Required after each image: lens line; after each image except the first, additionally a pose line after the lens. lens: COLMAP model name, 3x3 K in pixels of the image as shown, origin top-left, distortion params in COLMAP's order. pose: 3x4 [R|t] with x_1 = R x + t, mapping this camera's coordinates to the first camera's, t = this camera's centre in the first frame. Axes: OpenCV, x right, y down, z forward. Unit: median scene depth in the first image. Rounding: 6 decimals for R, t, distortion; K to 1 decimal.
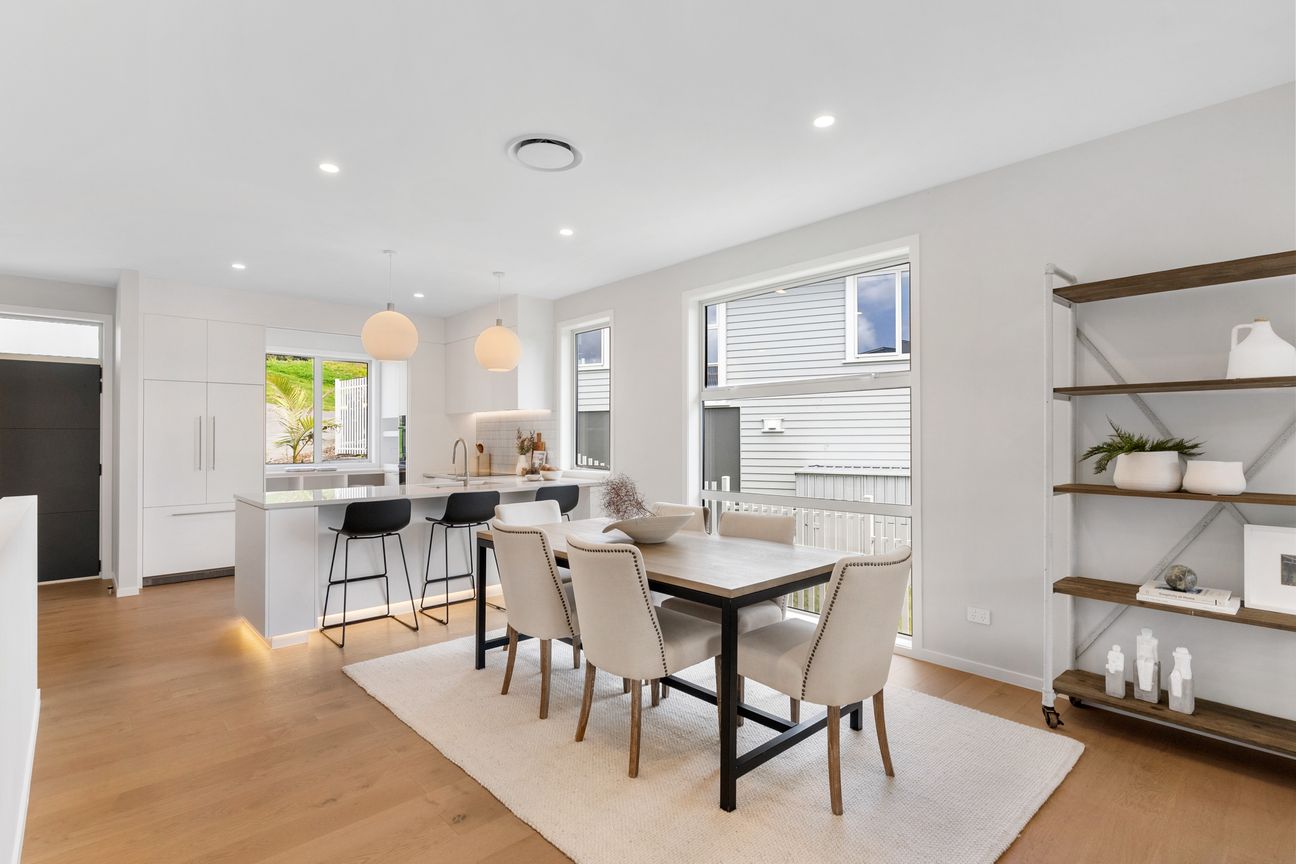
lens RADIAL K [[617.9, 0, 651.8], [0, 617.9, 434.2], [0, 0, 1]] dist [-0.000269, -0.001869]
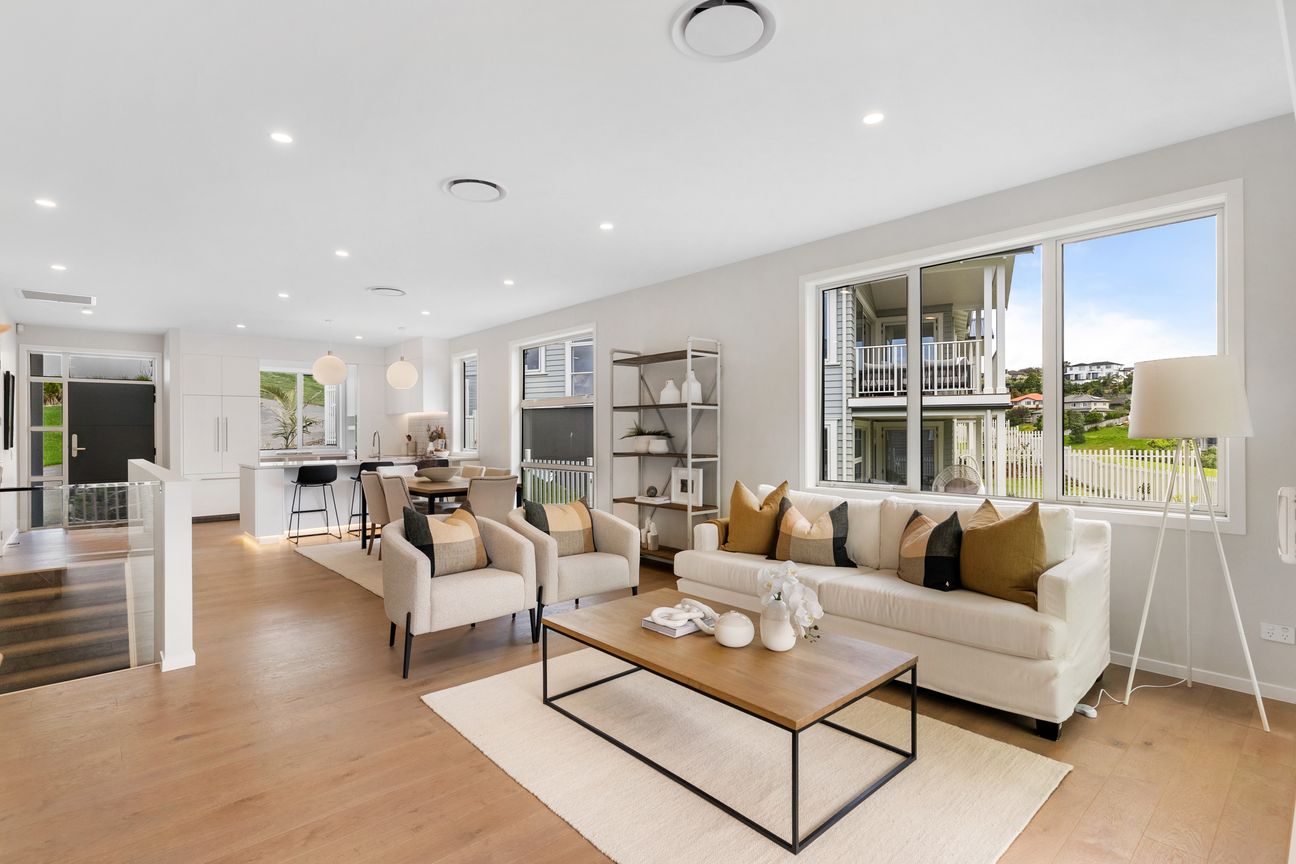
lens RADIAL K [[617.9, 0, 651.8], [0, 617.9, 434.2], [0, 0, 1]] dist [-0.000269, -0.001869]
pose [[0.999907, -0.001859, -0.013500, 0.368051], [0.002028, 0.999919, 0.012529, -0.003117], [0.013475, -0.012556, 0.999830, -0.521258]]
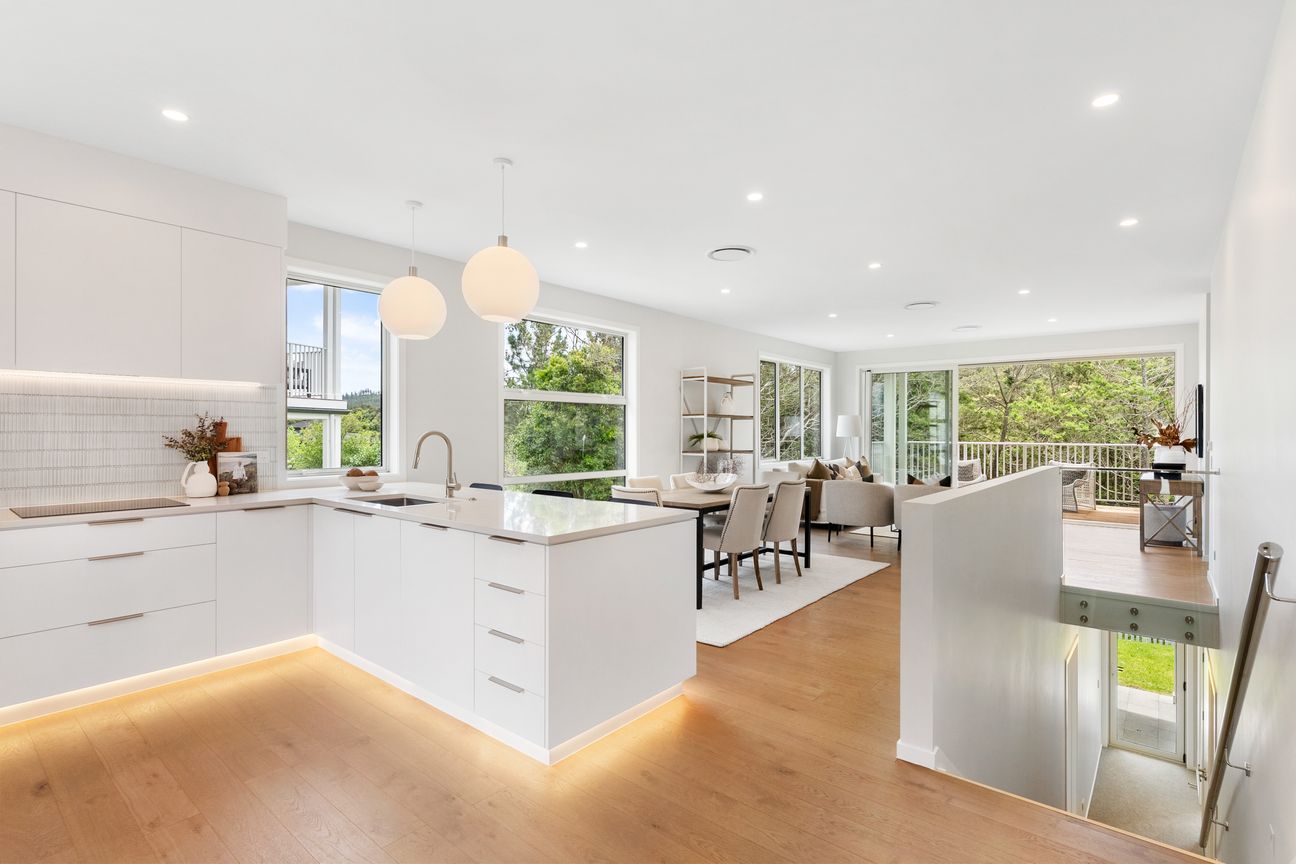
lens RADIAL K [[617.9, 0, 651.8], [0, 617.9, 434.2], [0, 0, 1]] dist [-0.000269, -0.001869]
pose [[-0.128230, 0.000063, 0.991744, -0.873500], [-0.009615, 0.999953, -0.001306, 0.006969], [-0.991698, -0.009704, -0.128224, 0.710086]]
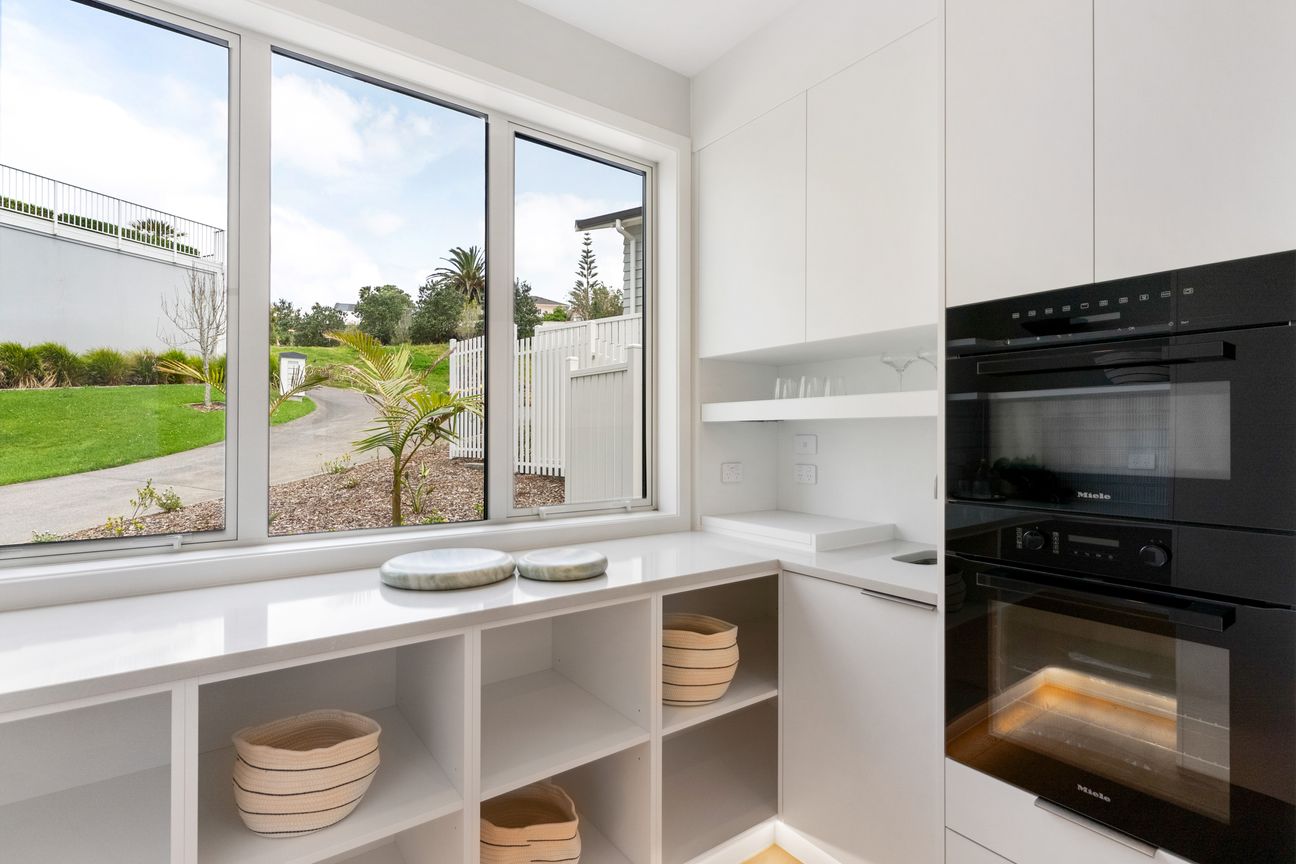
lens RADIAL K [[617.9, 0, 651.8], [0, 617.9, 434.2], [0, 0, 1]] dist [-0.000269, -0.001869]
pose [[0.993385, 0.001702, -0.114822, -0.599621], [-0.001044, 0.999983, 0.005795, 0.010706], [0.114829, -0.005636, 0.993369, 1.001799]]
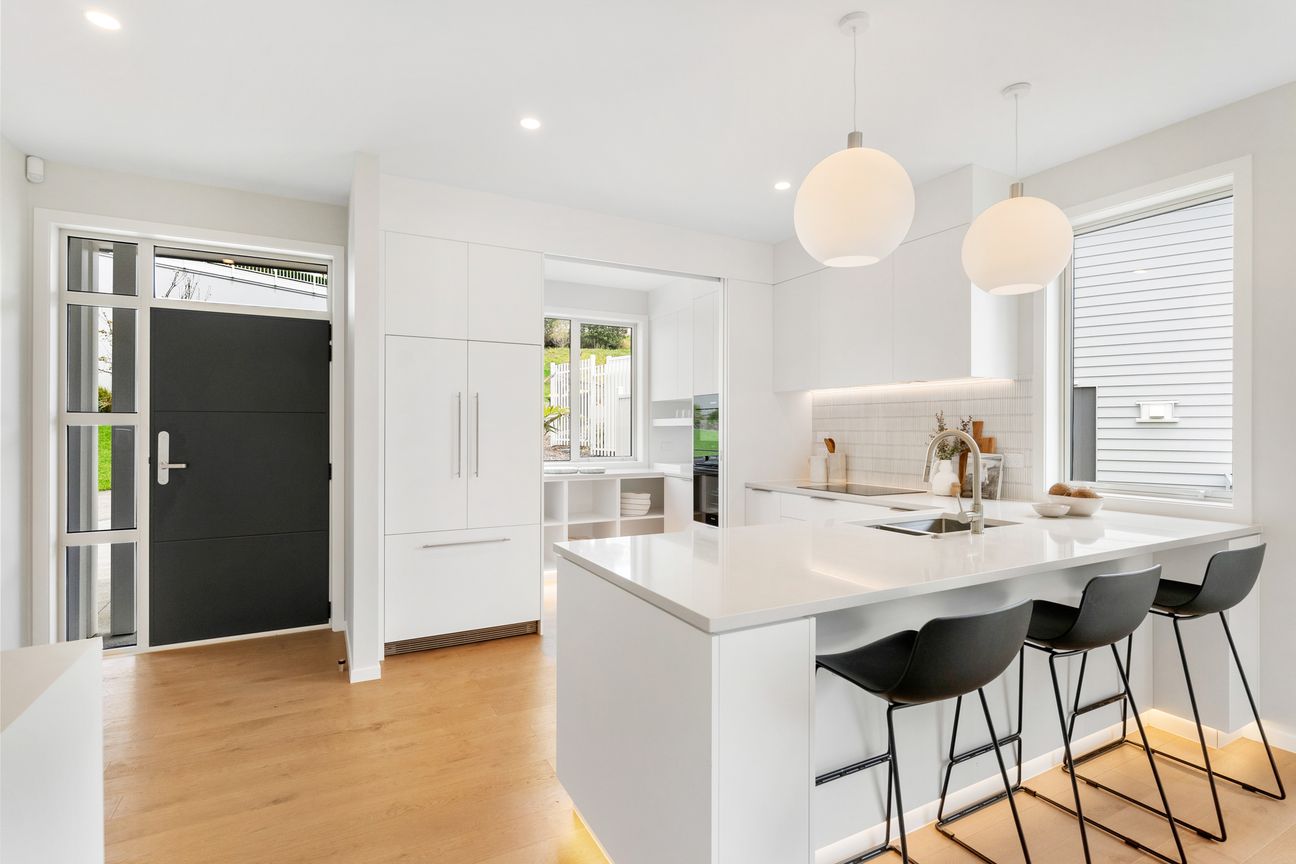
lens RADIAL K [[617.9, 0, 651.8], [0, 617.9, 434.2], [0, 0, 1]] dist [-0.000269, -0.001869]
pose [[0.966429, 0.008681, -0.256788, -0.346637], [-0.004806, 0.999865, 0.015714, 0.002666], [0.256890, -0.013953, 0.966340, 0.400259]]
